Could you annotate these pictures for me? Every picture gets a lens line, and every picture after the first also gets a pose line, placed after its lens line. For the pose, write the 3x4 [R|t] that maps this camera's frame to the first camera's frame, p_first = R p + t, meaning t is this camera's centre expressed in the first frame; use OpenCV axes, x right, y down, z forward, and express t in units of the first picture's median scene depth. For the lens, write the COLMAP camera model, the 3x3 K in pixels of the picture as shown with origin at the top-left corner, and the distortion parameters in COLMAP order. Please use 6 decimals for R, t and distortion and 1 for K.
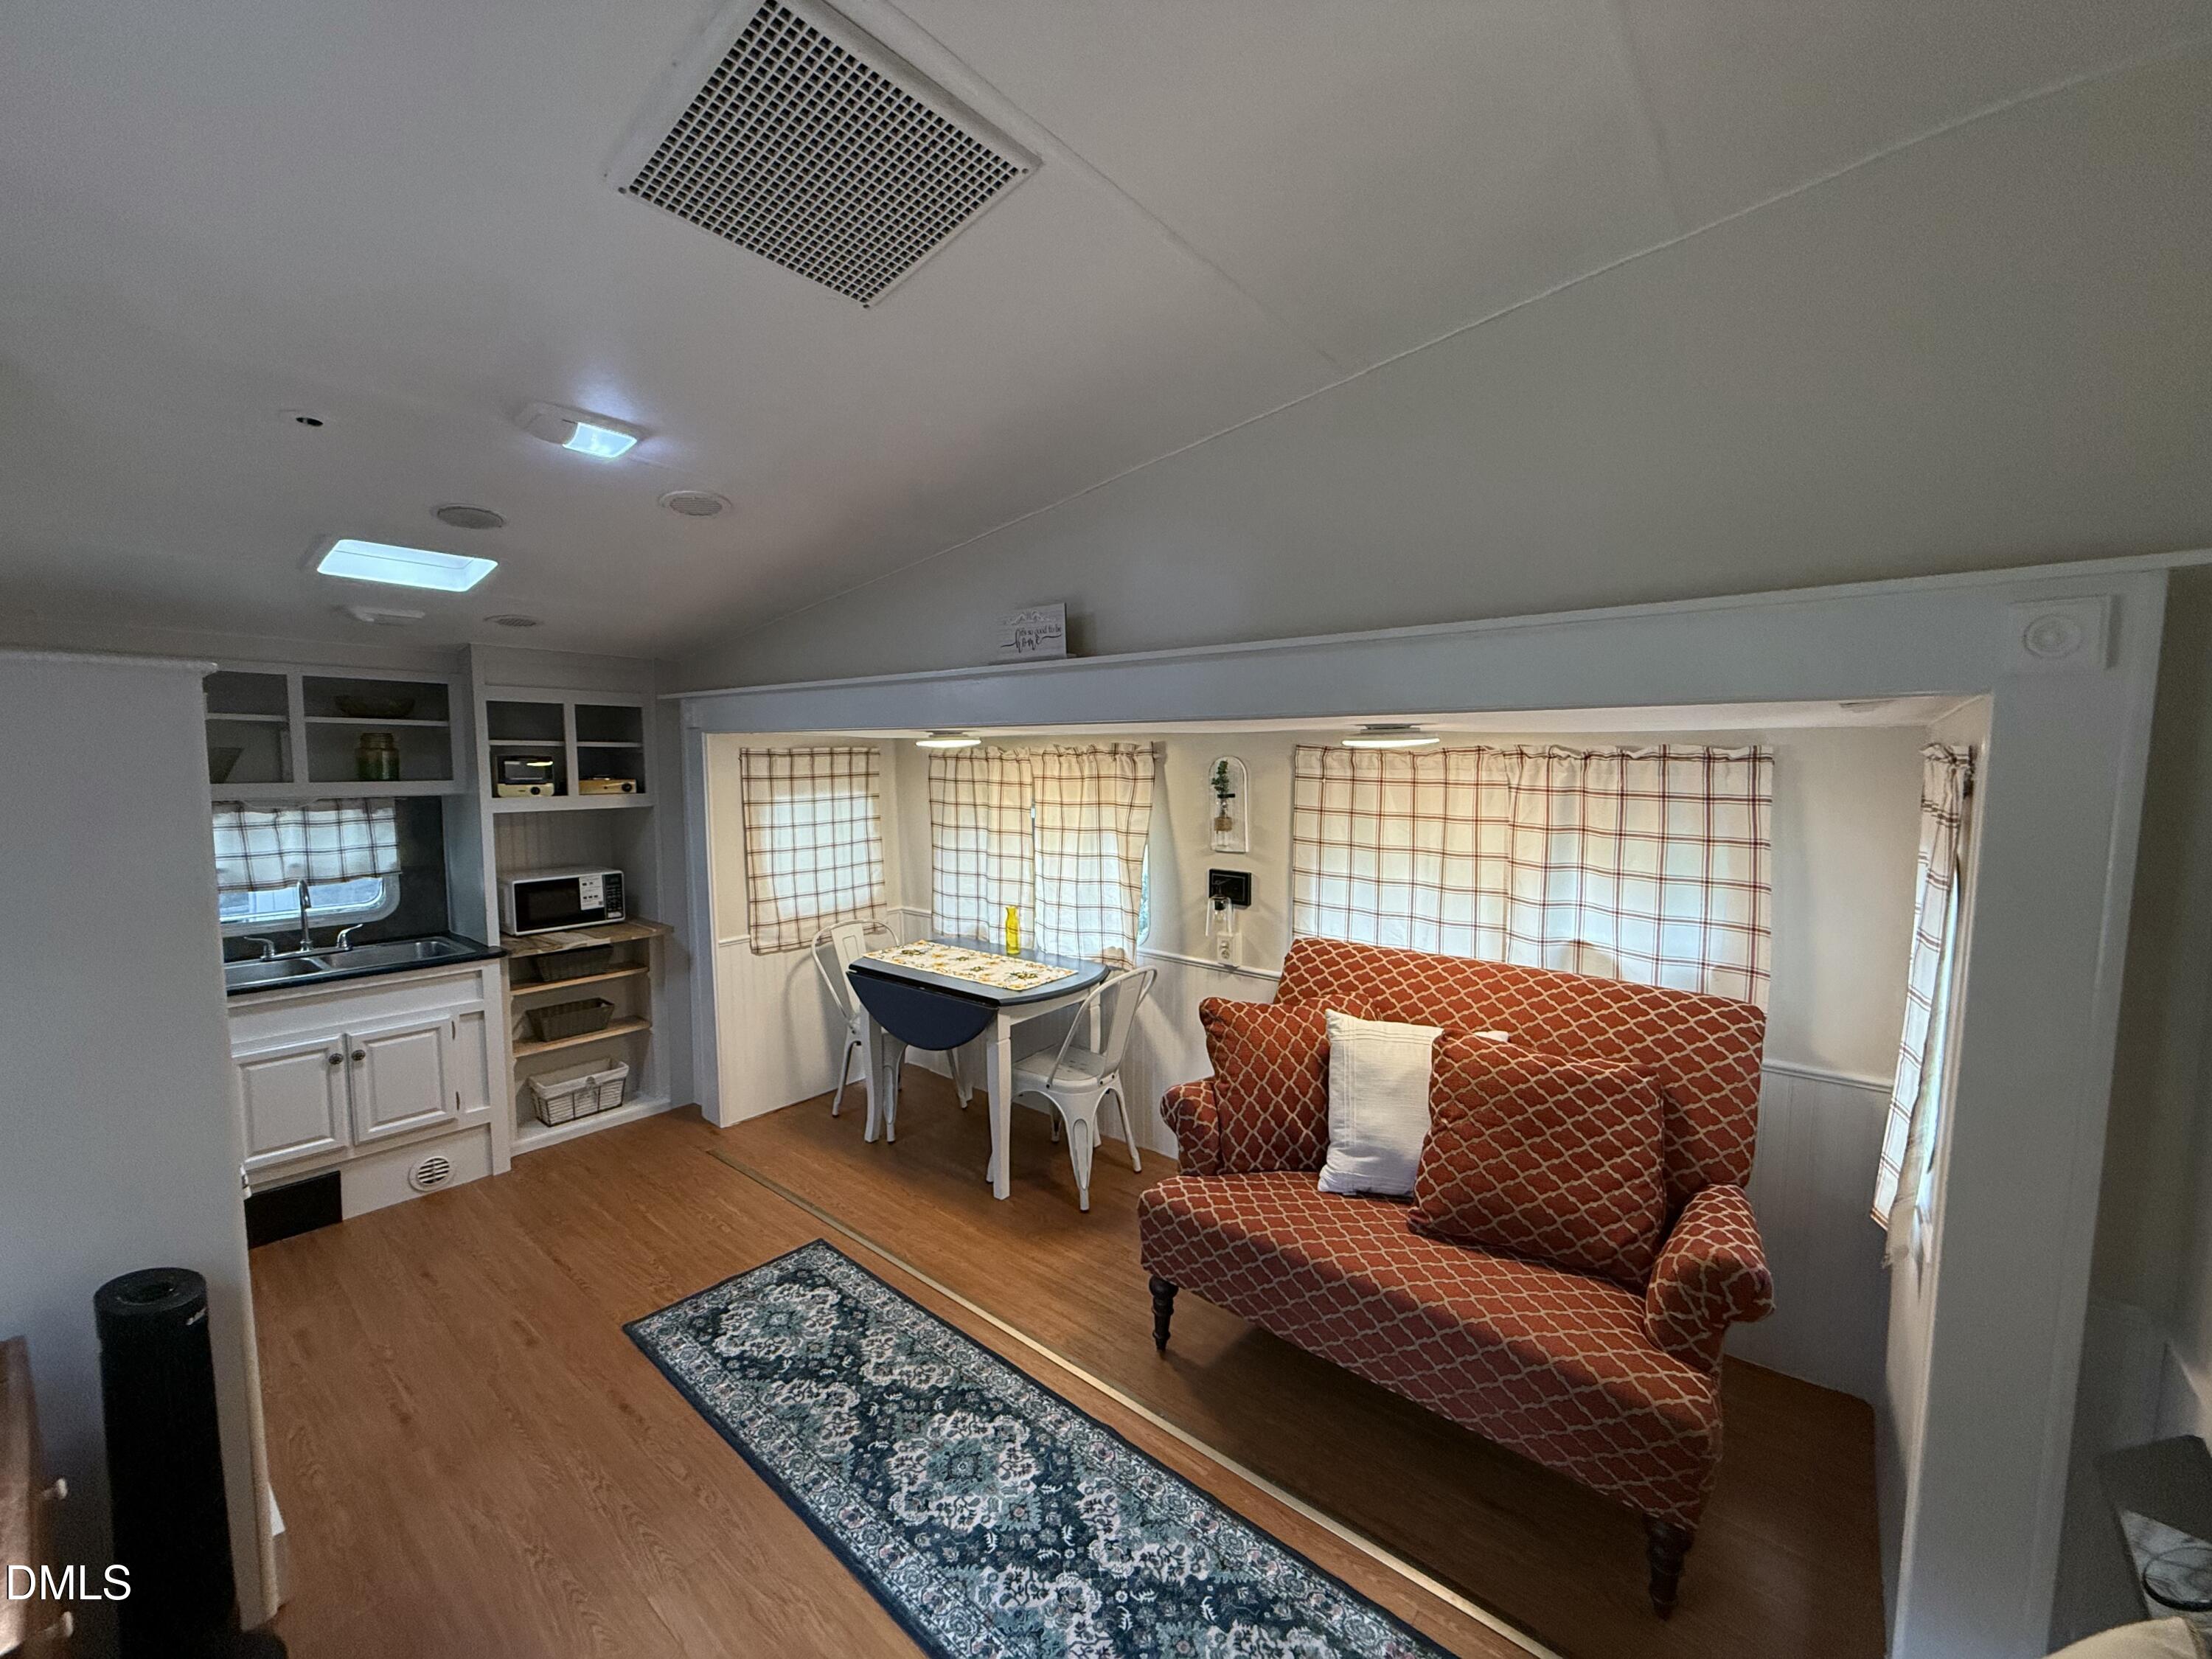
lens RADIAL K [[878.4, 0, 1104.8], [0, 878.4, 829.3], [0, 0, 1]] dist [-0.001853, 0.000549]
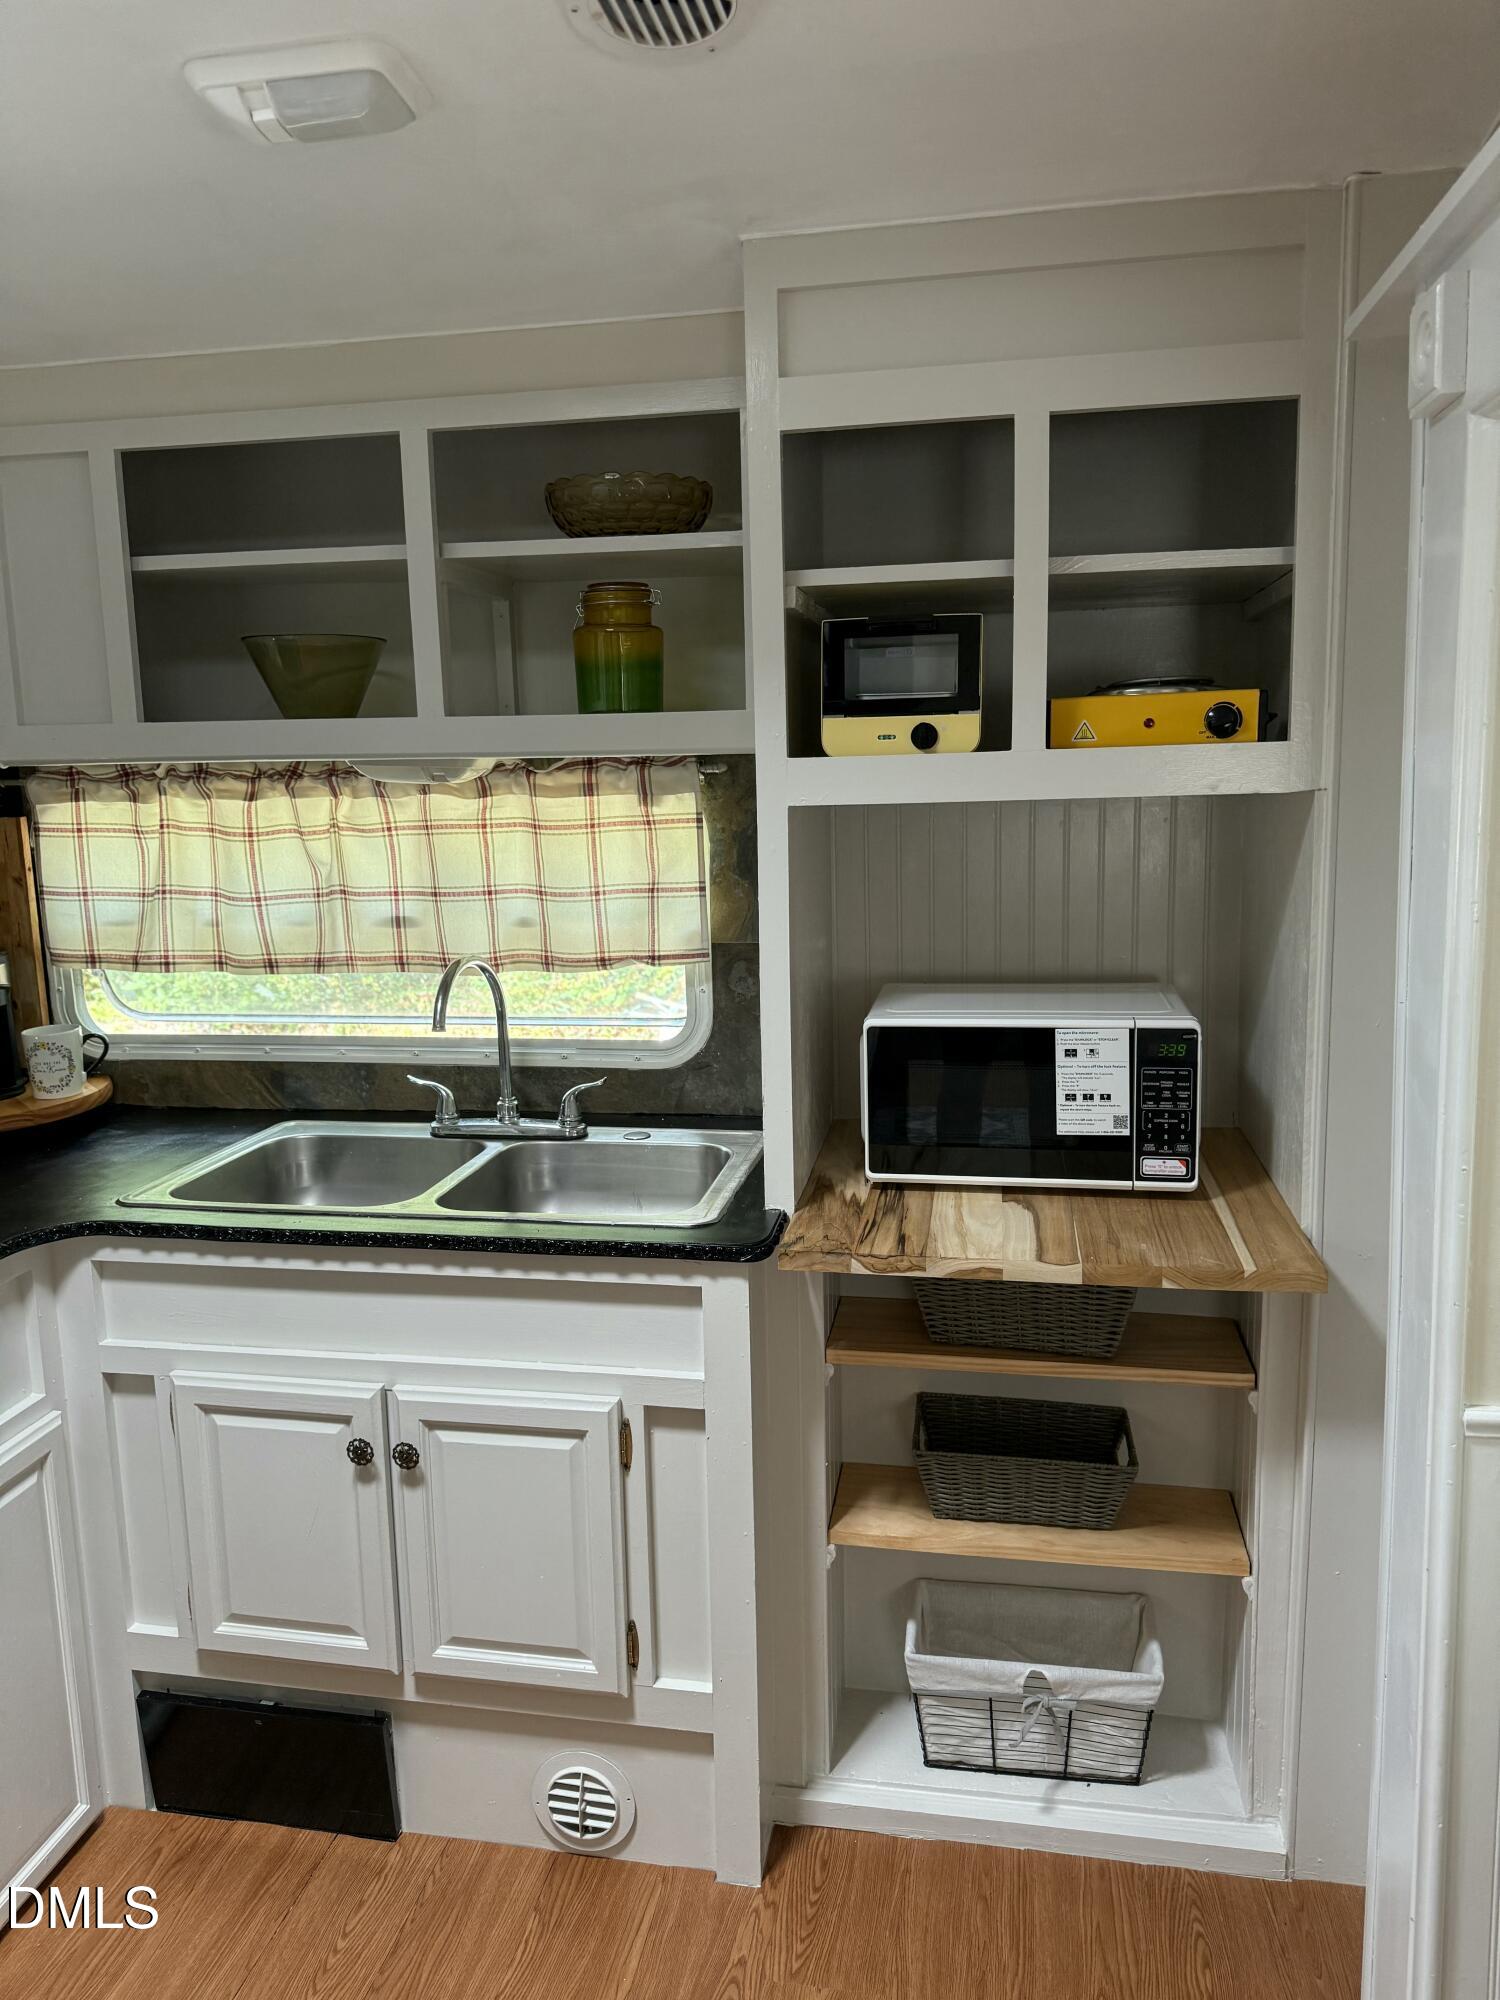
lens RADIAL K [[1412.1, 0, 744.4], [0, 1412.1, 998.8], [0, 0, 1]] dist [0.115247, -0.202392]
pose [[0.485572, 0.126662, -0.864972, -0.307904], [-0.046921, 0.991798, 0.118894, -0.011187], [0.872937, -0.017147, 0.487532, 0.896092]]
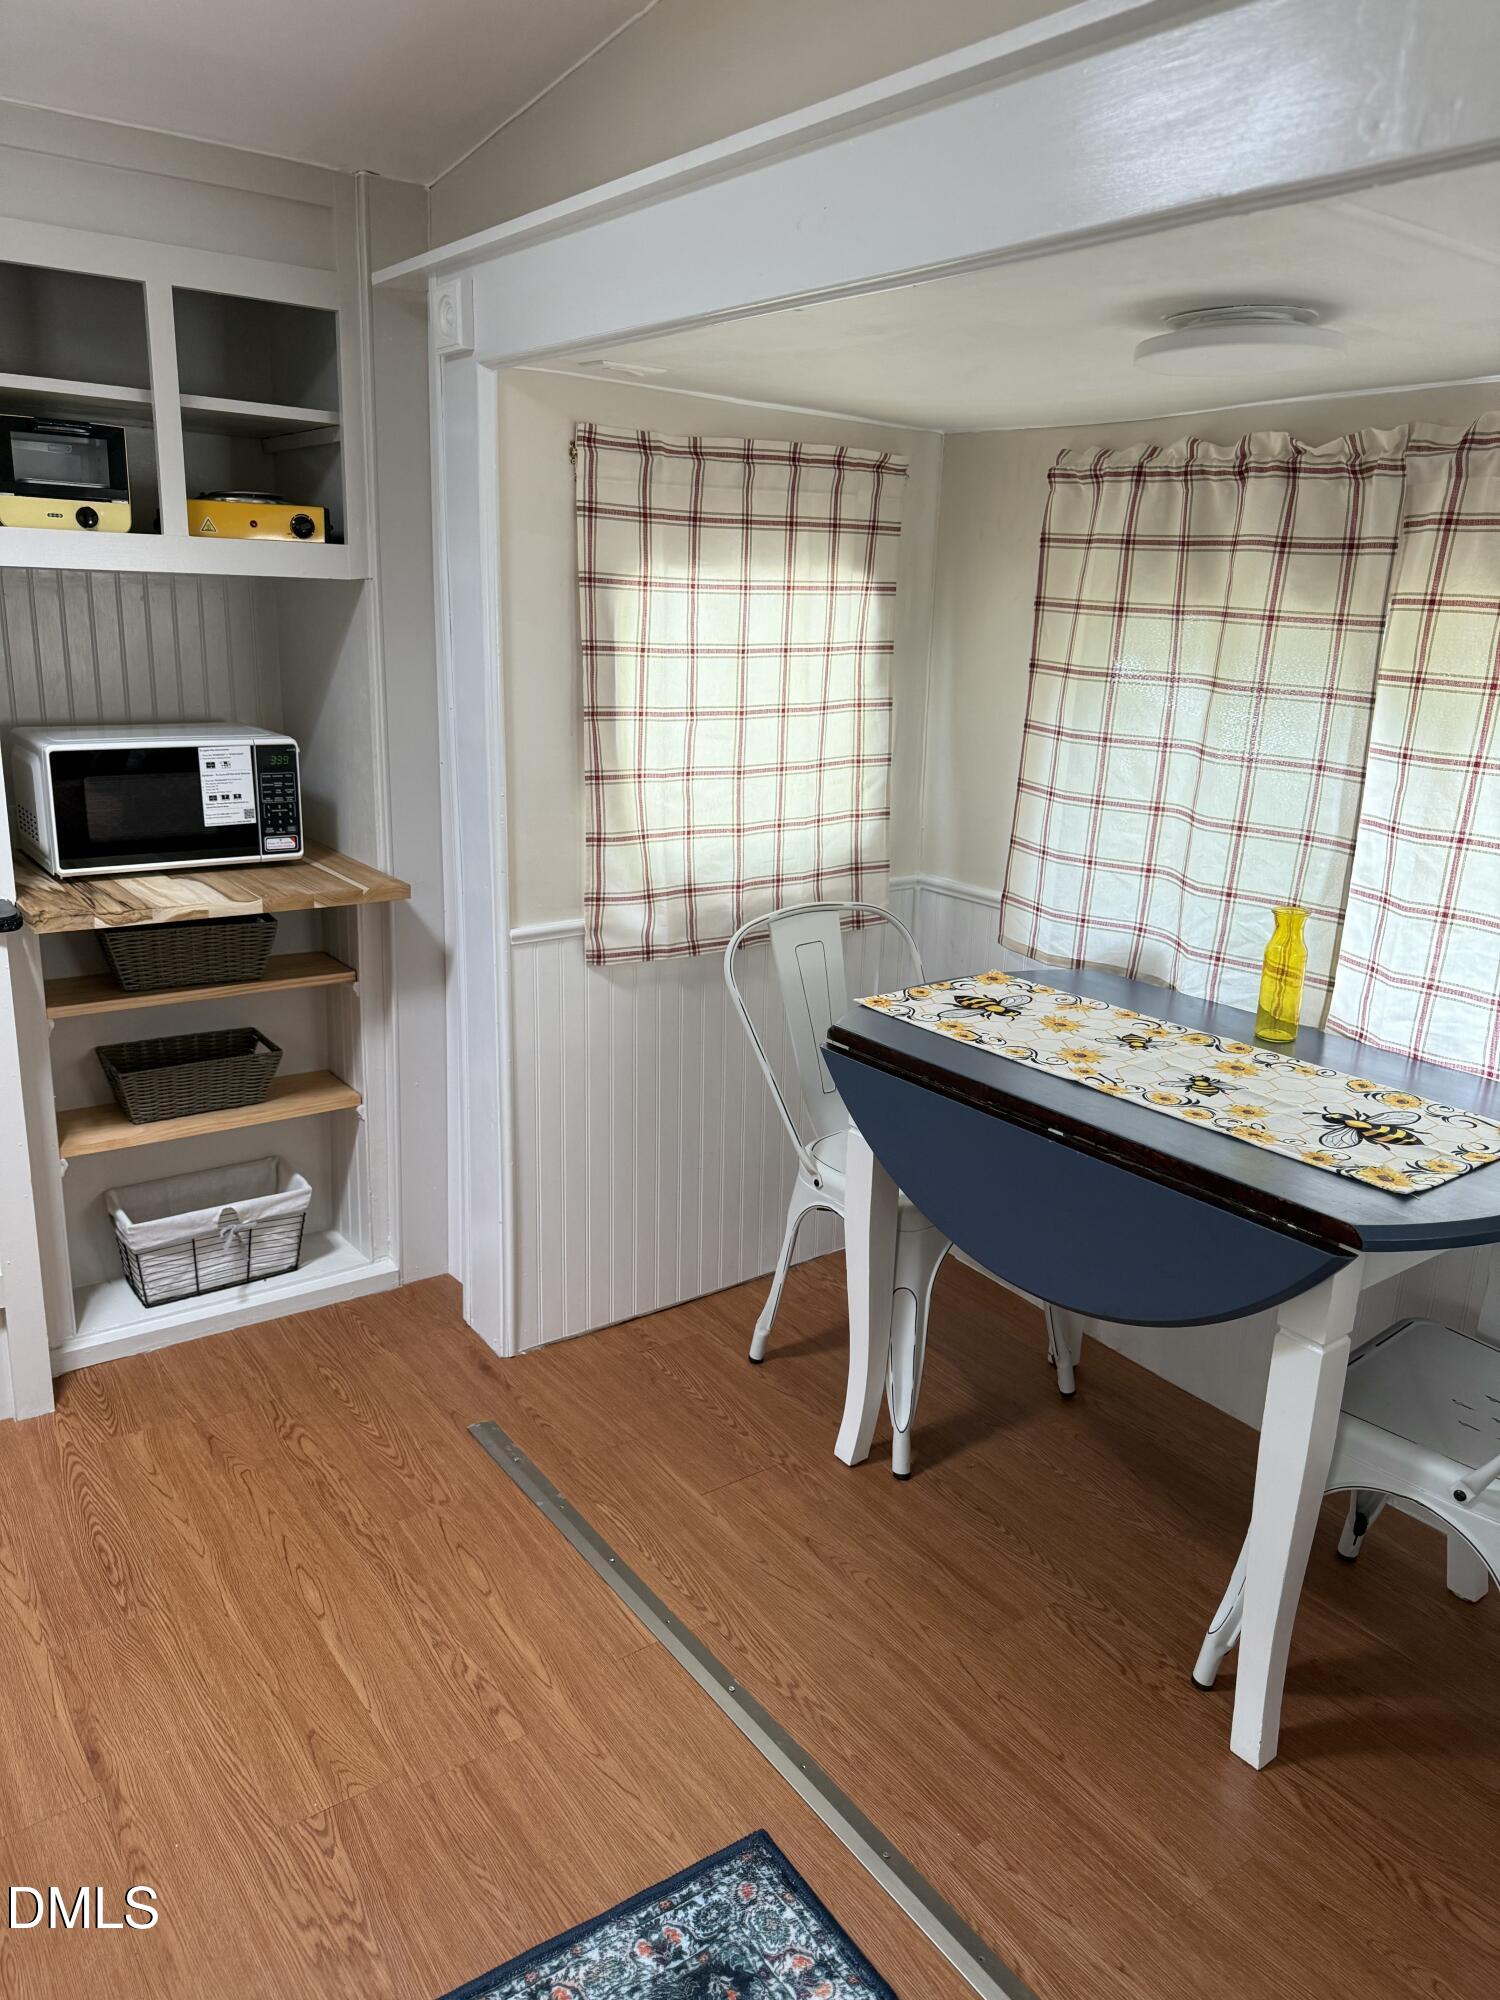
lens RADIAL K [[1412.1, 0, 744.4], [0, 1412.1, 998.8], [0, 0, 1]] dist [0.115247, -0.202392]
pose [[0.967115, 0.101506, -0.233205, -0.239939], [-0.056416, 0.979682, 0.192458, 0.035446], [0.248003, -0.172973, 0.953192, 0.533989]]
